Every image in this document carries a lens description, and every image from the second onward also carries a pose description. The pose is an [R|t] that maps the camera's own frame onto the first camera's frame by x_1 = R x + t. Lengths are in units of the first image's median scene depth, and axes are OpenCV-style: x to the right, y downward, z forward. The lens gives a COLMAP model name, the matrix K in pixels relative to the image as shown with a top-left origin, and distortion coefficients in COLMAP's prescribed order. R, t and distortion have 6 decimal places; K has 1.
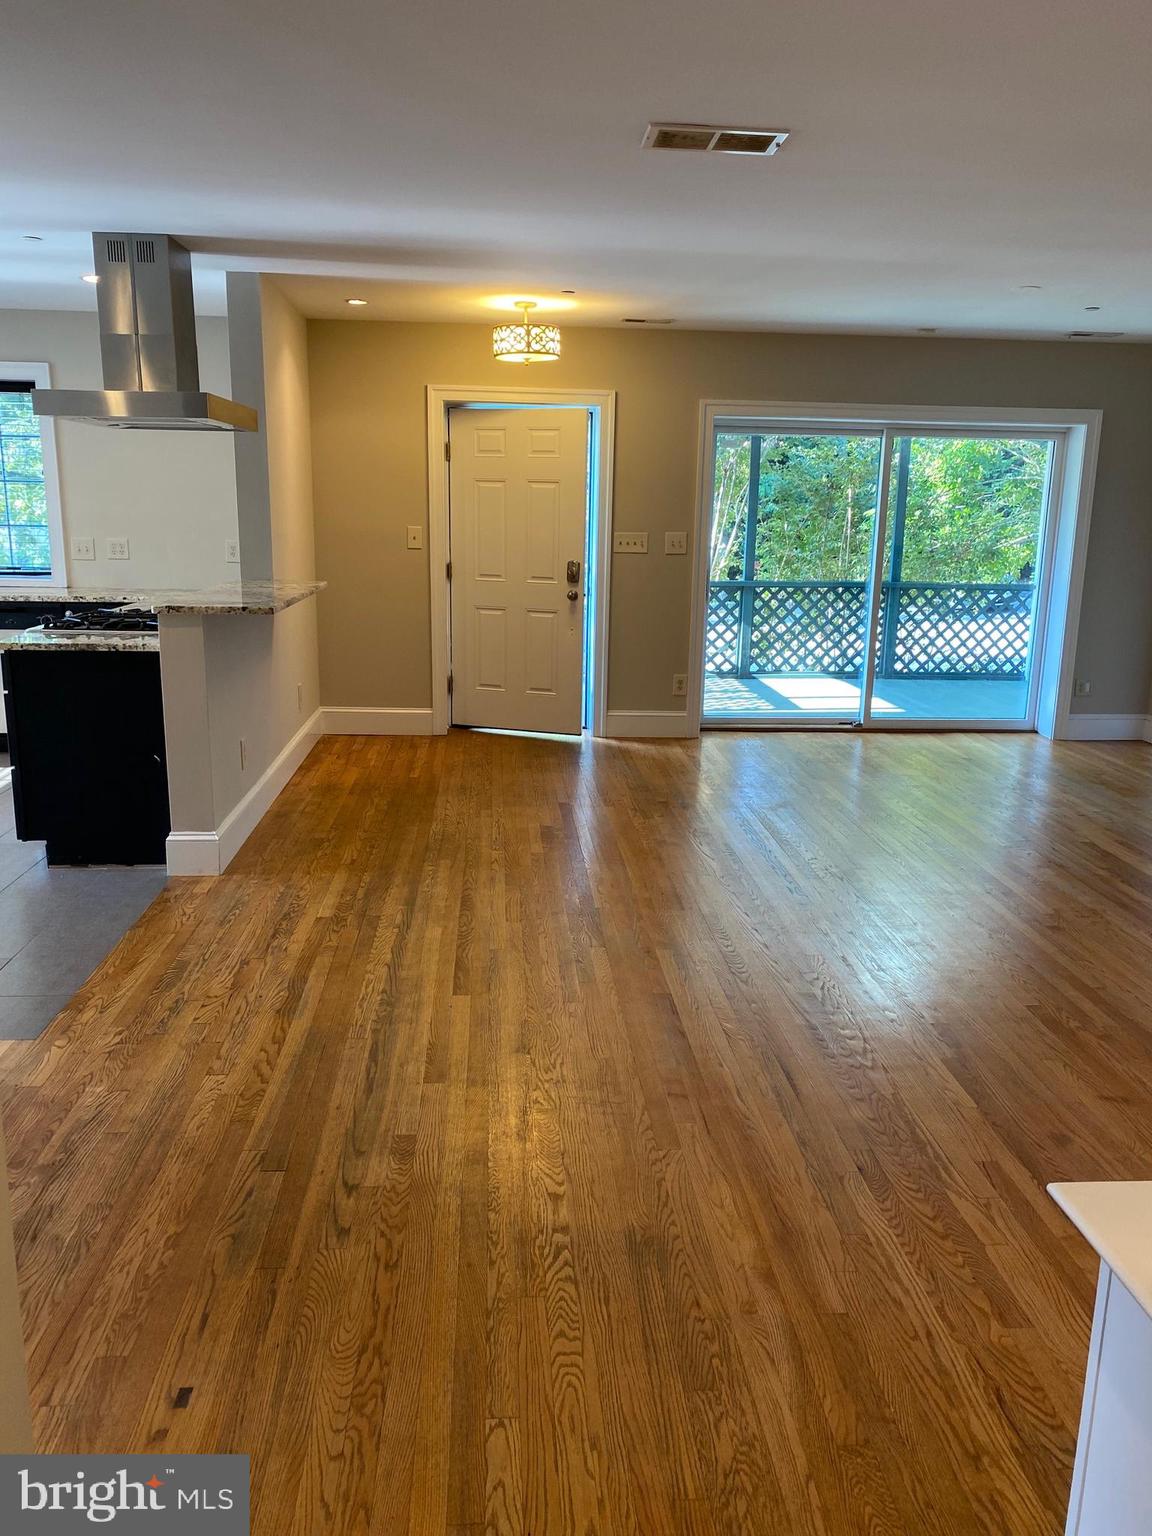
lens RADIAL K [[1163.2, 0, 576.0], [0, 1163.2, 768.0], [0, 0, 1]] dist [0.064947, -0.095417]
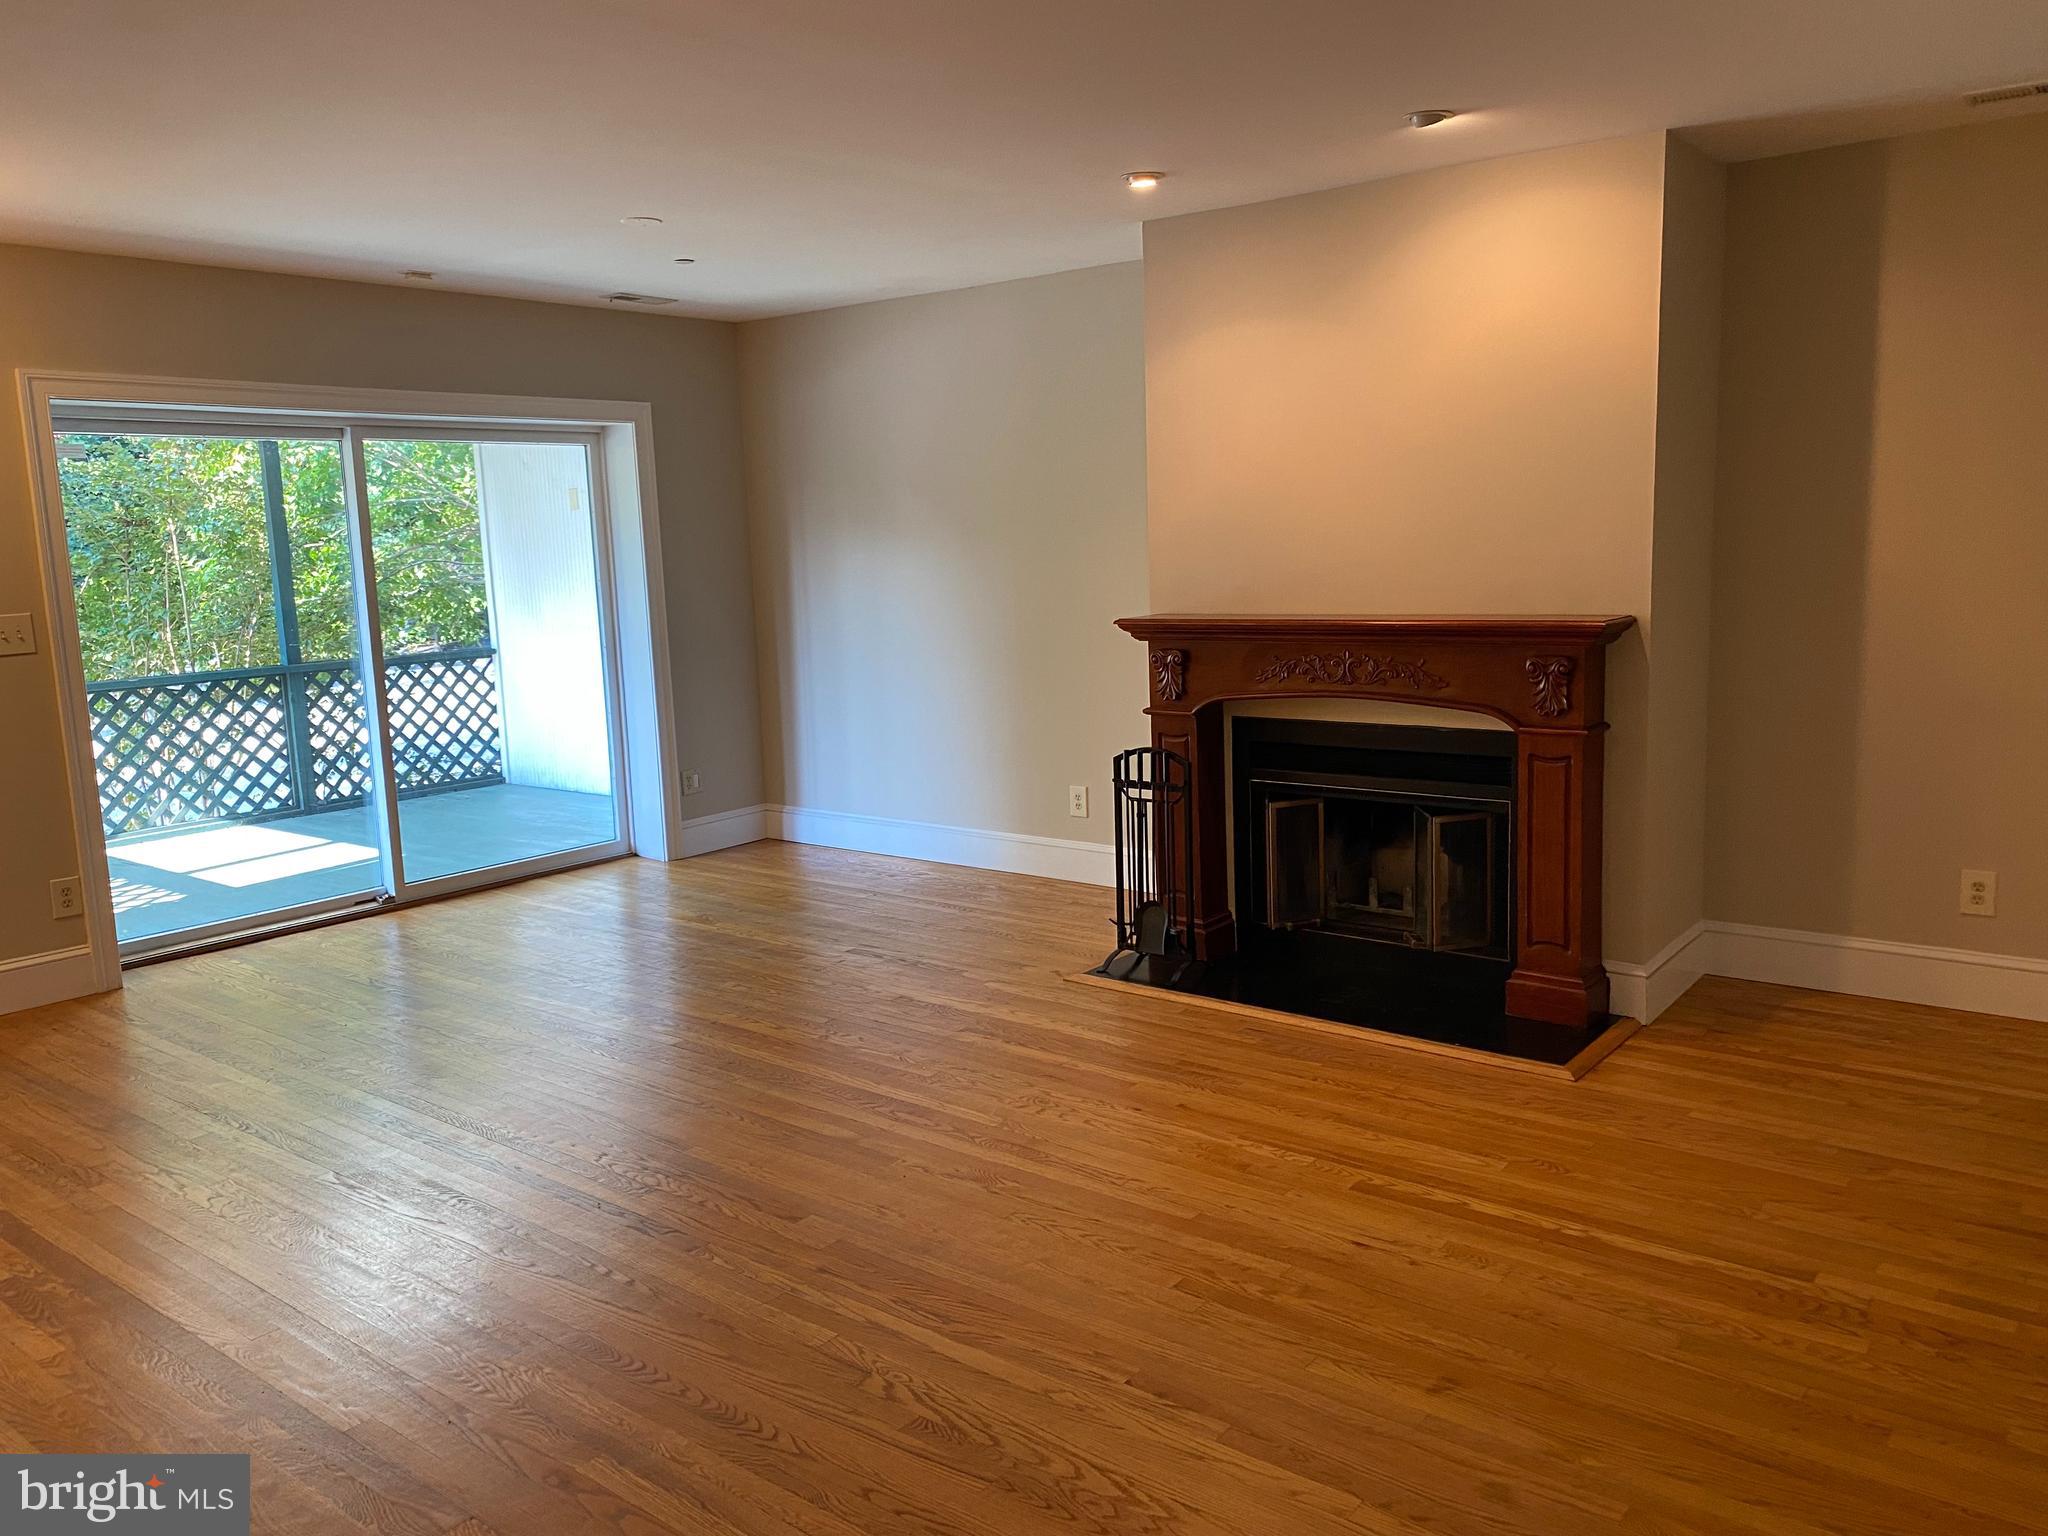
lens RADIAL K [[1550.9, 0, 1024.0], [0, 1550.9, 768.0], [0, 0, 1]] dist [0.064947, -0.095417]
pose [[0.677895, -0.154994, 0.718634, -0.117009], [0.207012, 0.978212, 0.015703, -0.051249], [-0.705411, 0.138121, 0.695211, 0.197784]]
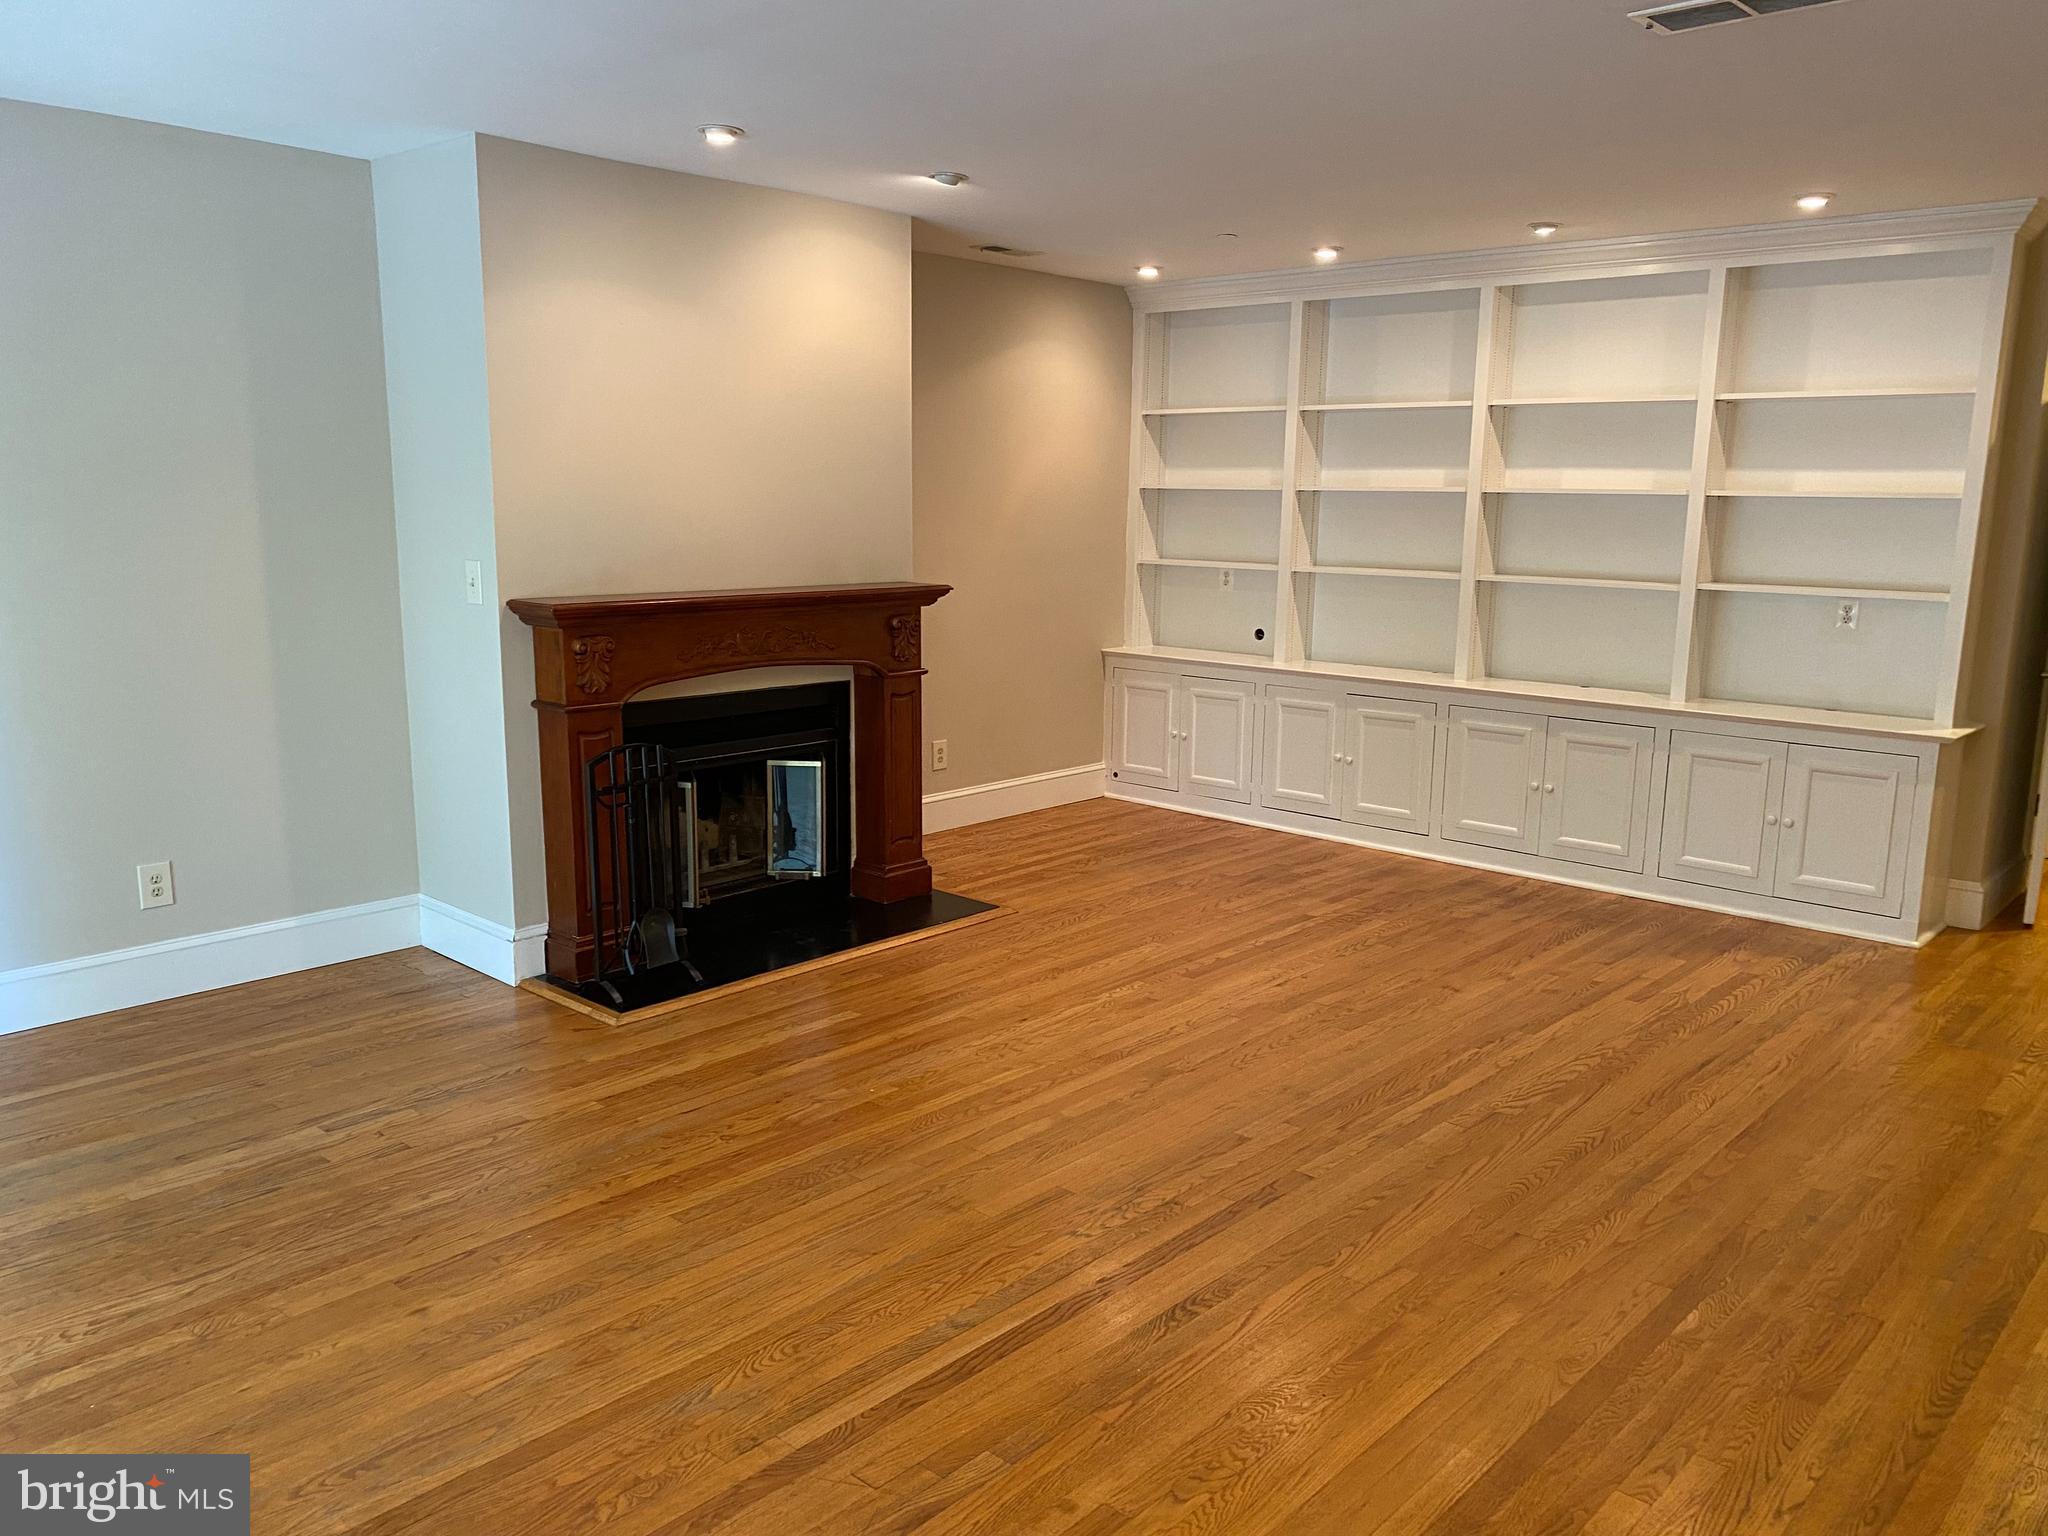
lens RADIAL K [[1550.9, 0, 1024.0], [0, 1550.9, 768.0], [0, 0, 1]] dist [0.064947, -0.095417]
pose [[-0.689485, -0.153597, 0.707827, -0.138403], [0.135863, 0.932483, 0.334688, -0.212860], [-0.711444, 0.326930, -0.622065, 0.895386]]
